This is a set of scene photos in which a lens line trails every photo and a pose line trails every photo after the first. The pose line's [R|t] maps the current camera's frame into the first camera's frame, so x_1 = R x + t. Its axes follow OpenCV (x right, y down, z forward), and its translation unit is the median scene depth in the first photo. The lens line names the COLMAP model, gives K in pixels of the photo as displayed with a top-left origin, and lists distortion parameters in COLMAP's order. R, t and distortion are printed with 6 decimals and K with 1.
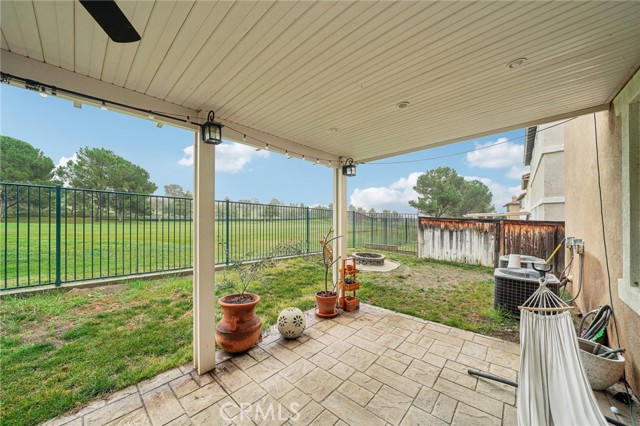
lens RADIAL K [[229.8, 0, 321.9], [0, 229.8, 218.0], [0, 0, 1]] dist [-0.017123, -0.000003]
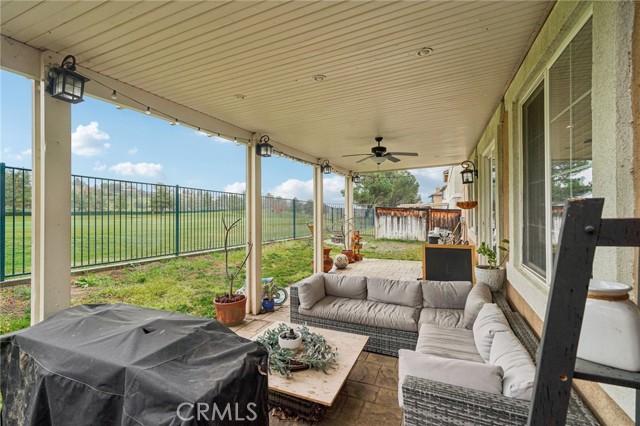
lens RADIAL K [[283.3, 0, 317.5], [0, 283.3, 207.9], [0, 0, 1]] dist [0.000394, -0.000183]
pose [[0.954934, -0.004777, 0.296779, -0.153443], [0.006257, 0.999972, -0.004038, 0.002092], [-0.296751, 0.005713, 0.954938, -0.183490]]
